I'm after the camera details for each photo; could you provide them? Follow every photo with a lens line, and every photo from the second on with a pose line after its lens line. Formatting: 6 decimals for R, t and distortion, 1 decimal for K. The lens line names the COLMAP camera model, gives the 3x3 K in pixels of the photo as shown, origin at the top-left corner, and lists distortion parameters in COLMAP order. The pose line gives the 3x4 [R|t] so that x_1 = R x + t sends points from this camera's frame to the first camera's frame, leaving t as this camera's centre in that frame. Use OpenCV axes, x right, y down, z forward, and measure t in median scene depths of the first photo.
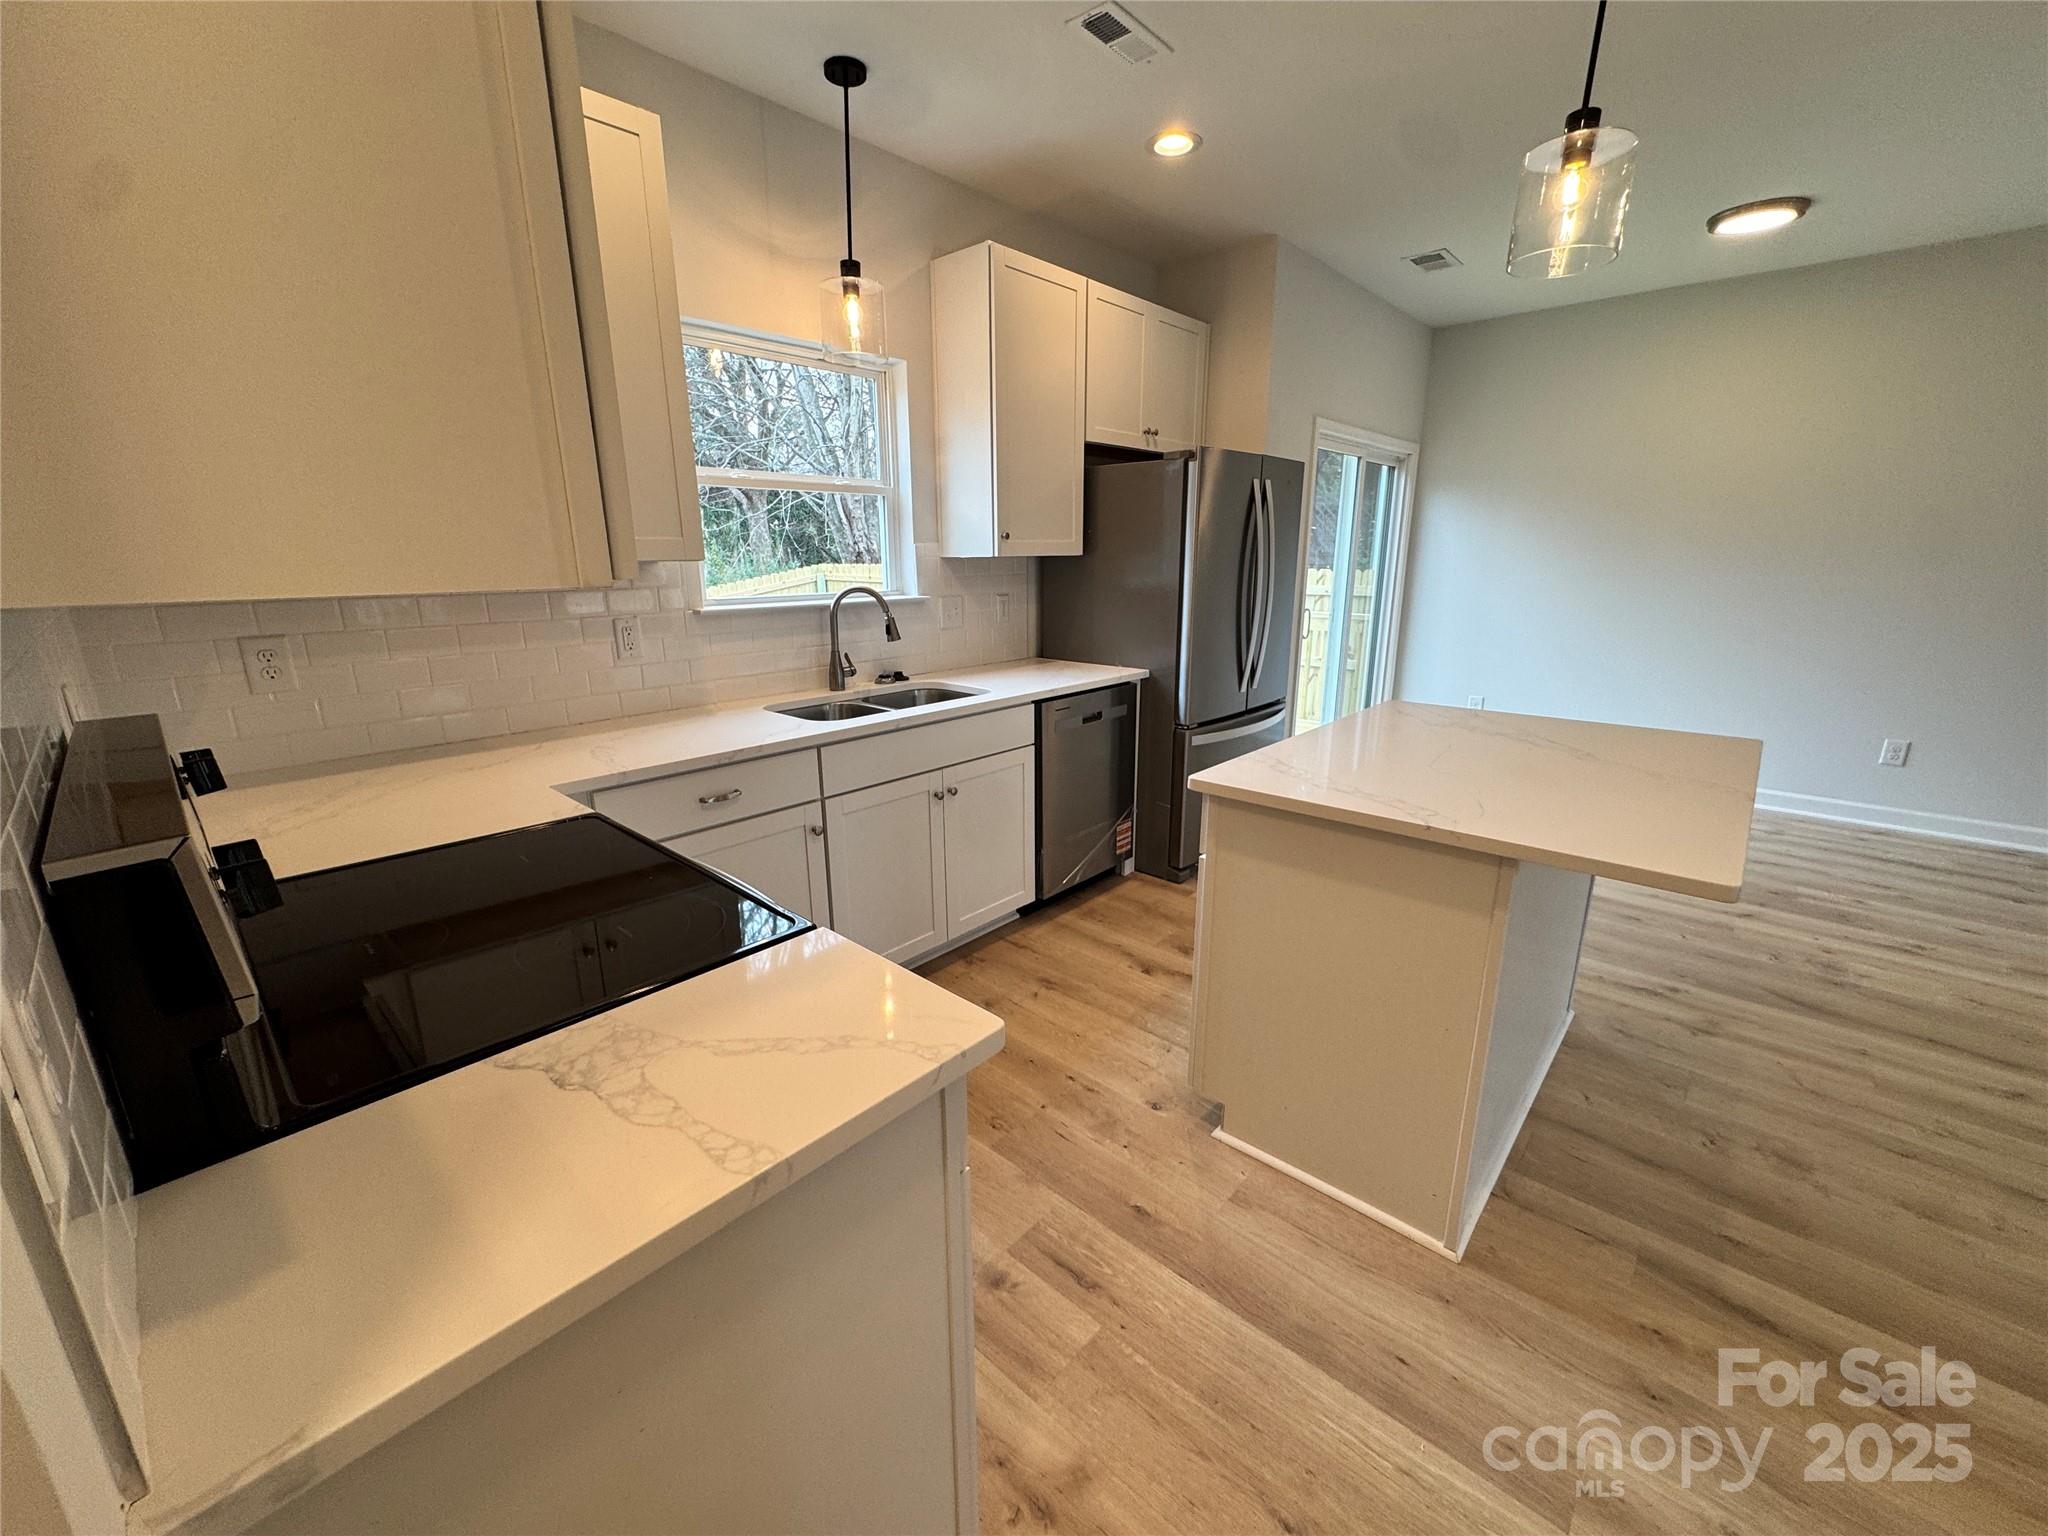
lens RADIAL K [[817.6, 0, 1036.6], [0, 817.6, 764.0], [0, 0, 1]] dist [-0.007503, 0.001951]
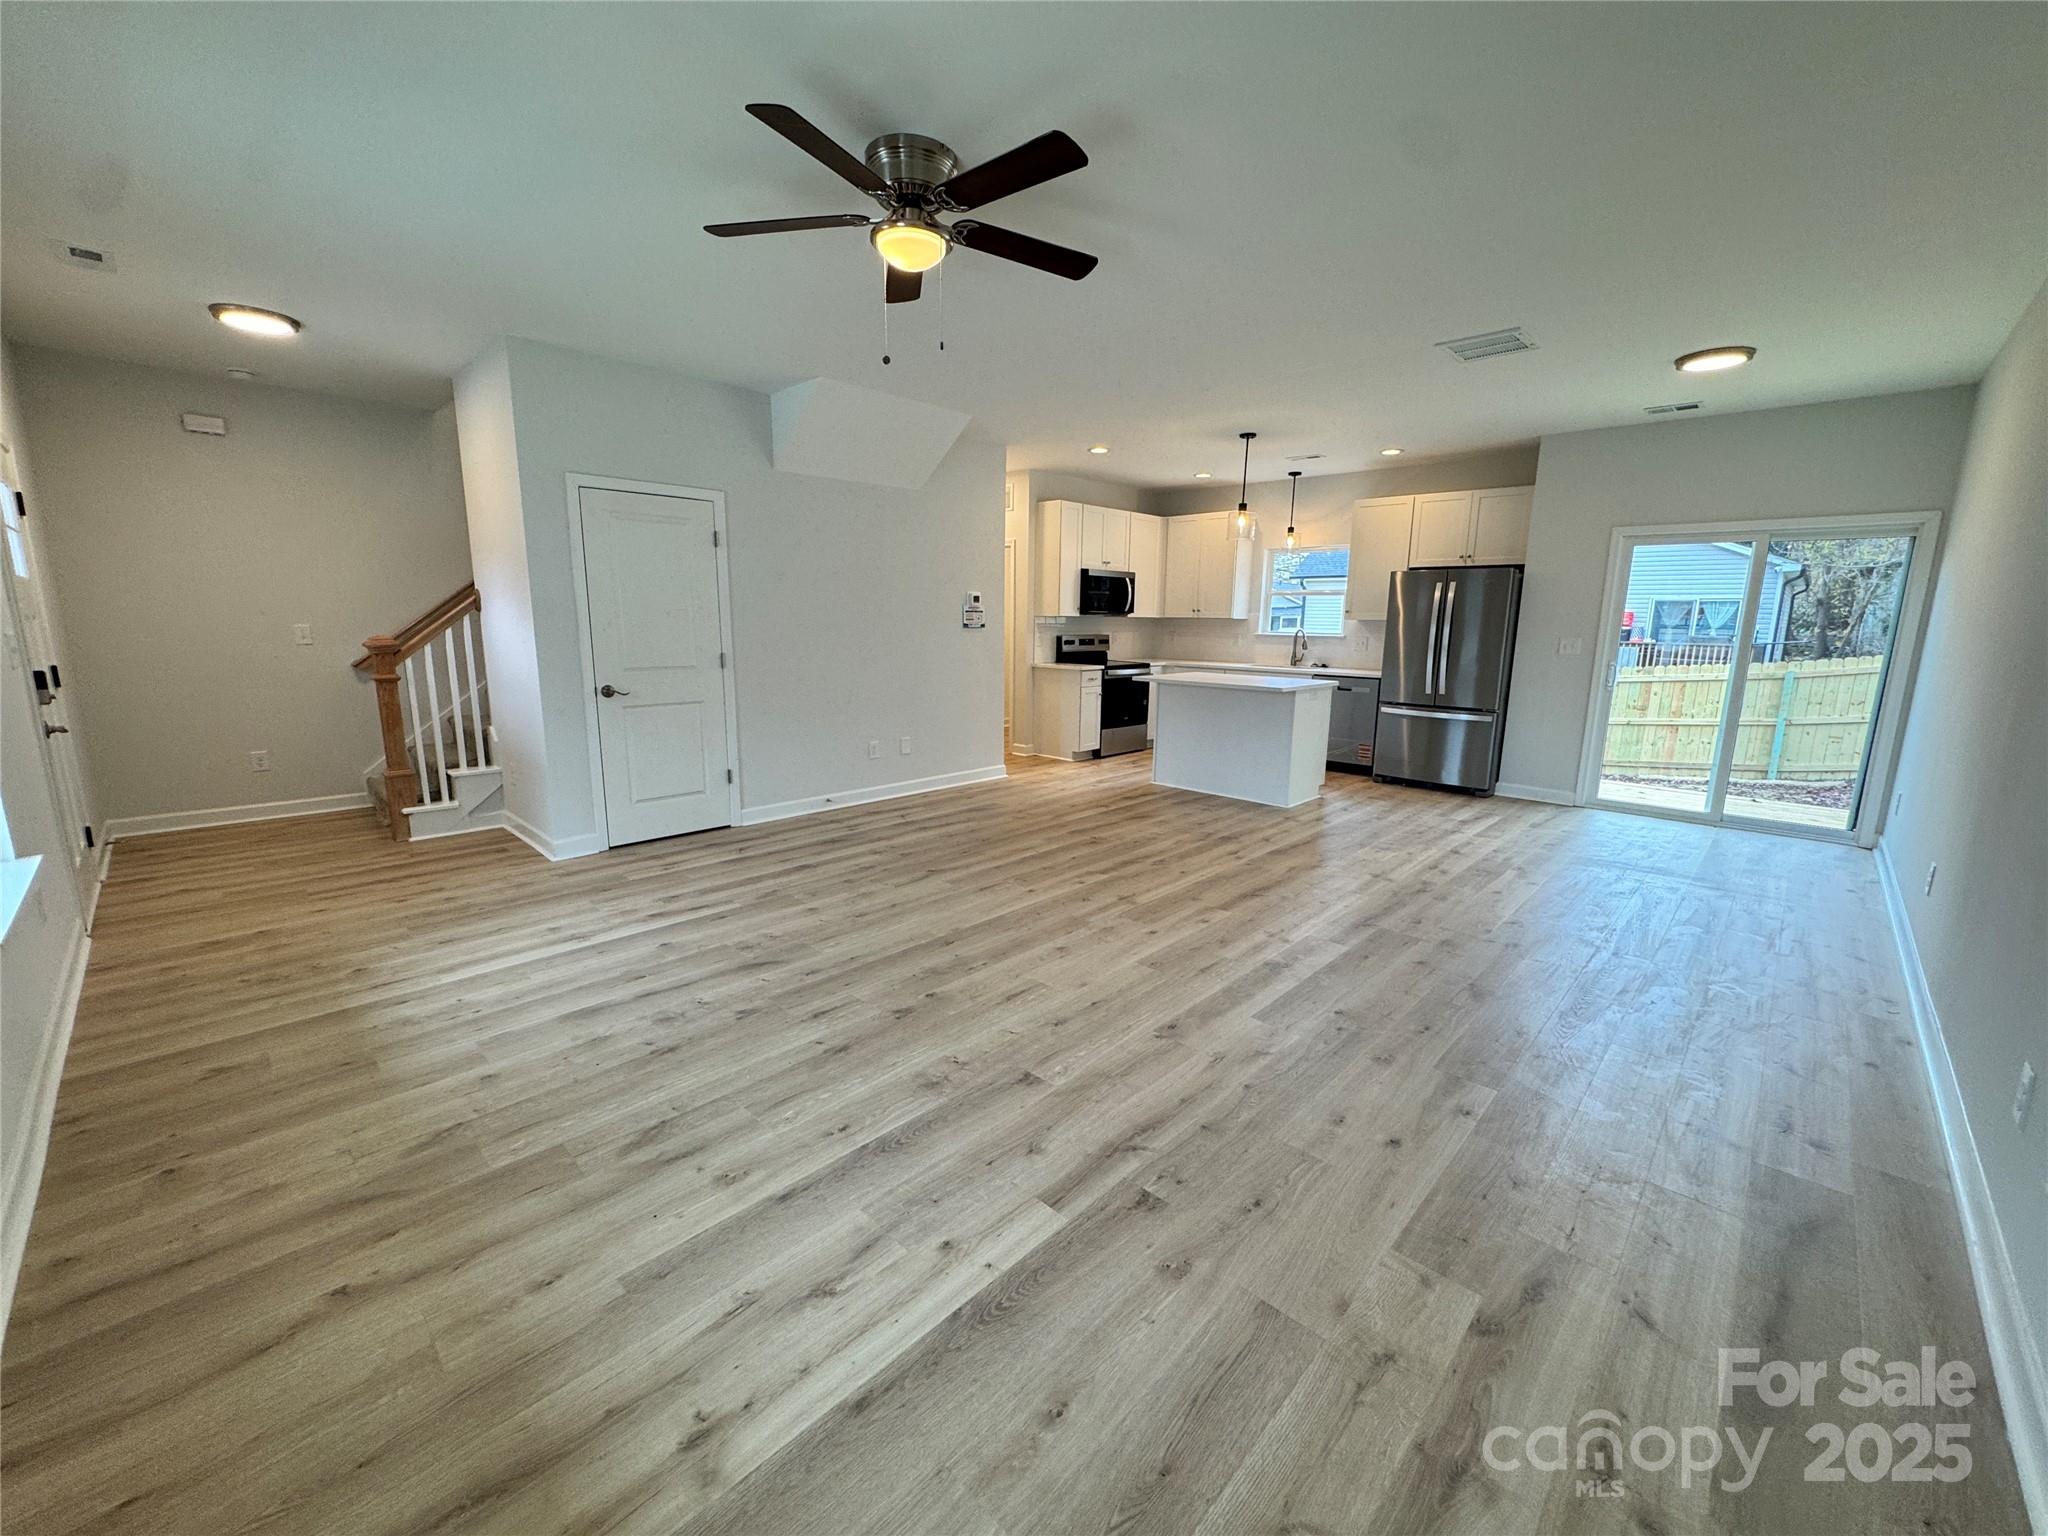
lens RADIAL K [[817.6, 0, 1015.0], [0, 817.6, 763.9], [0, 0, 1]] dist [-0.007503, 0.001951]
pose [[-0.039068, 0.186015, -0.981770, 2.636092], [-0.265749, 0.945202, 0.189661, -0.050295], [0.963250, 0.268314, 0.012506, 0.141464]]
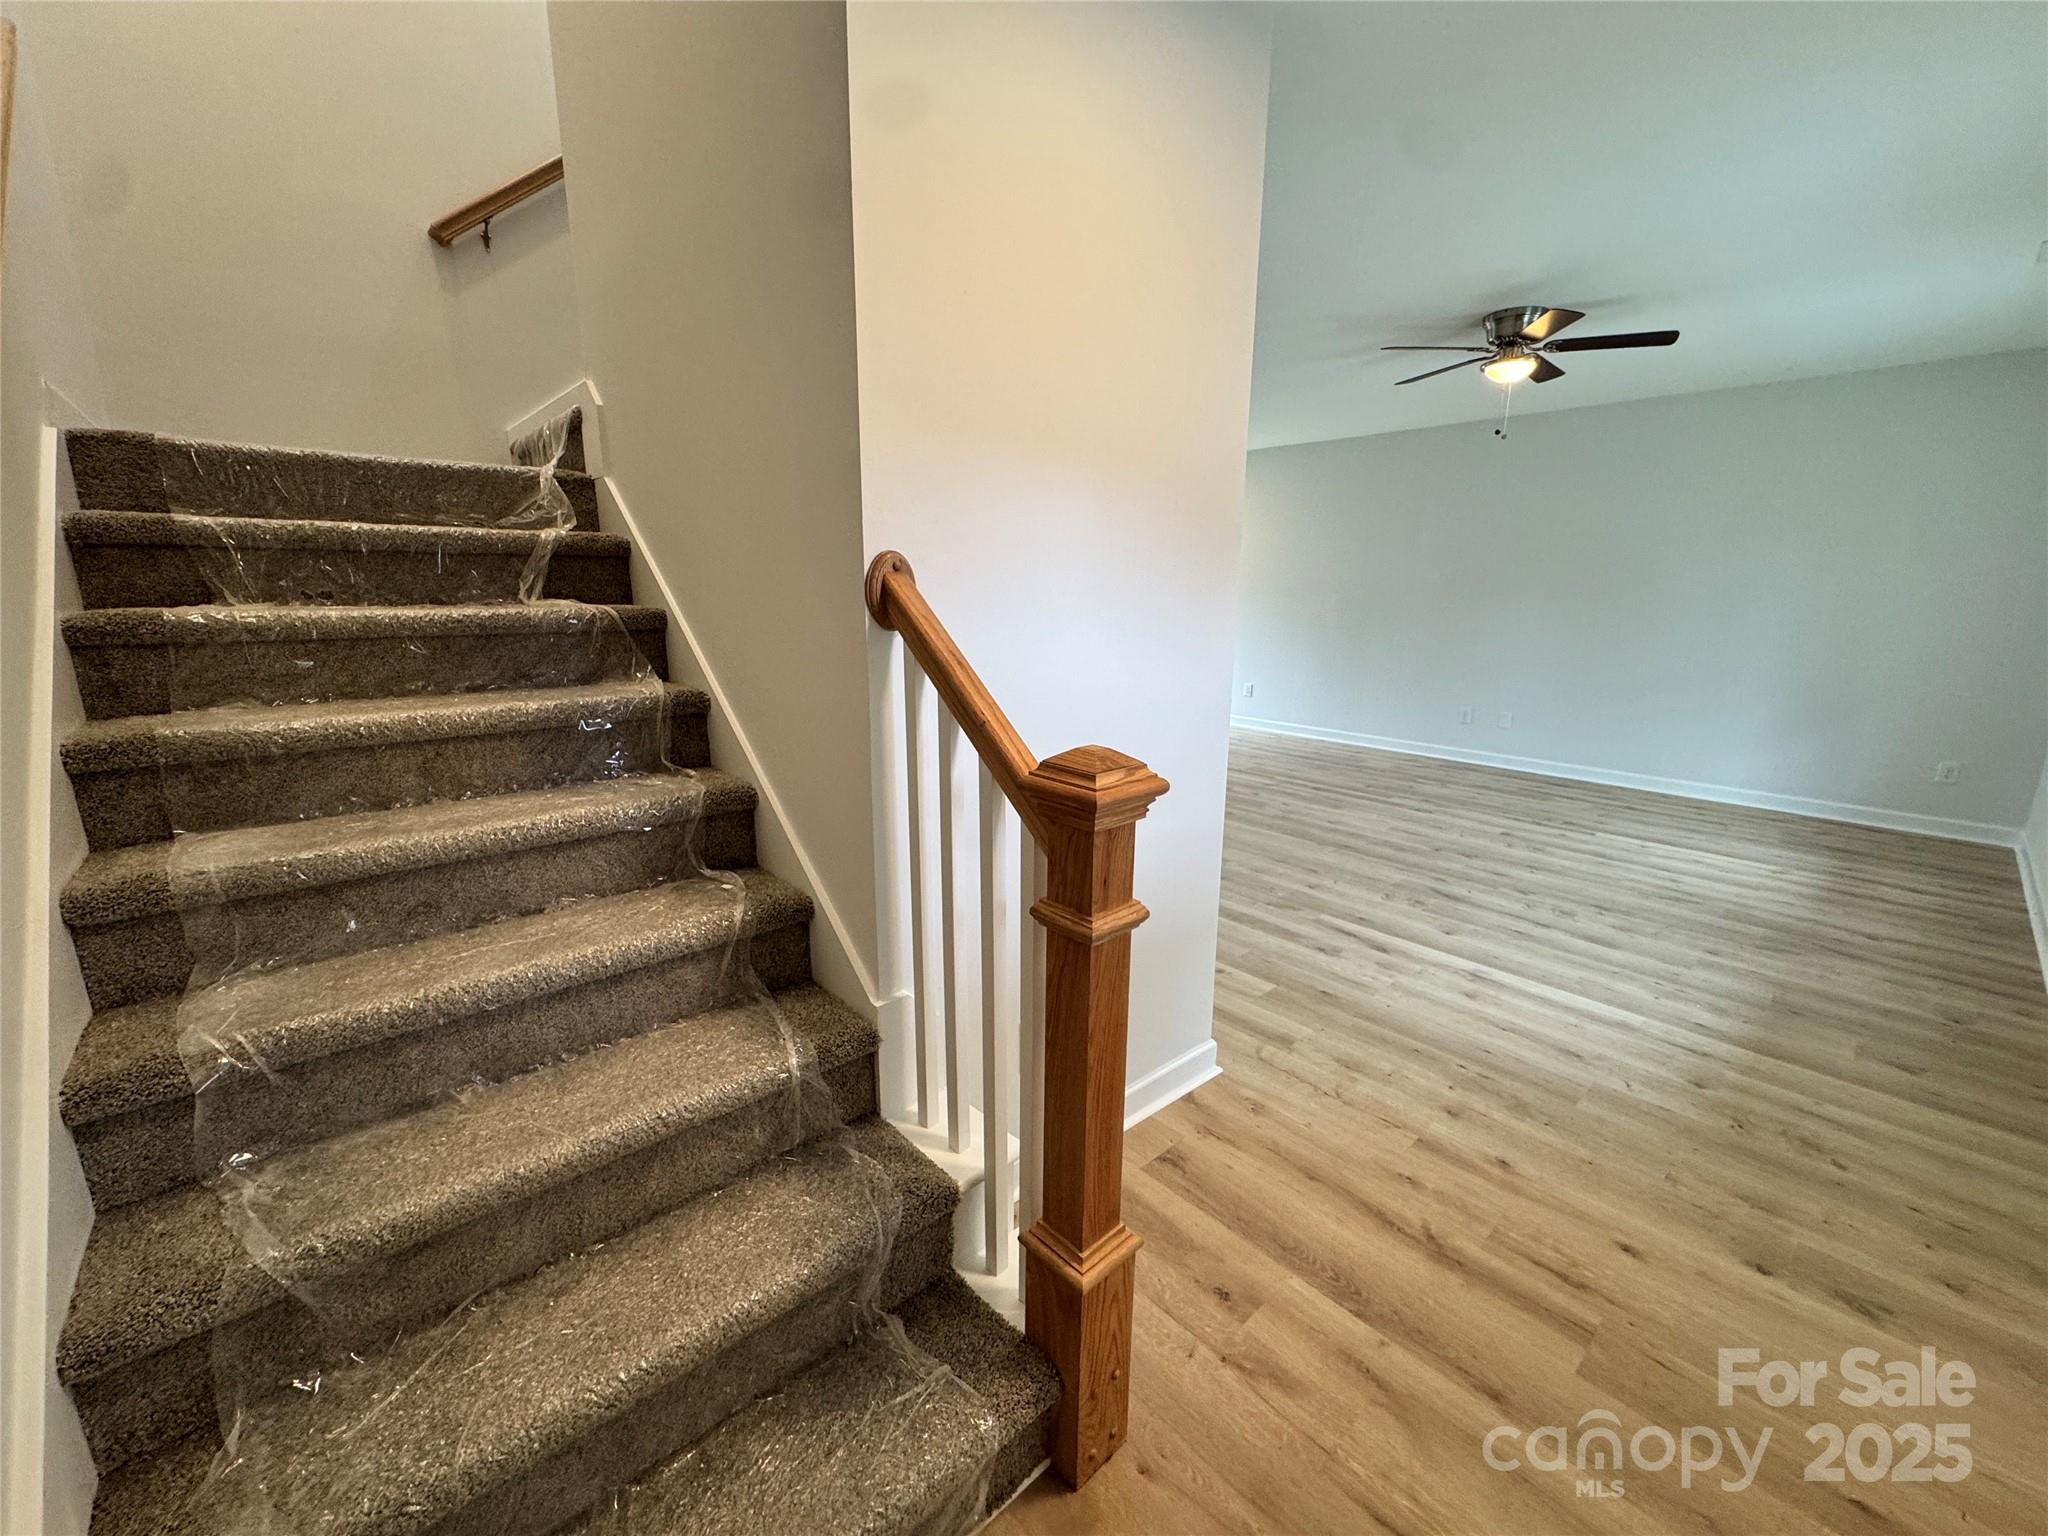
lens RADIAL K [[817.6, 0, 1033.4], [0, 817.6, 764.0], [0, 0, 1]] dist [-0.007503, 0.001951]
pose [[0.994428, 0.035564, -0.099237, 1.040446], [-0.039300, 0.998580, -0.035956, 0.376366], [0.097817, 0.039655, 0.994414, -1.531955]]
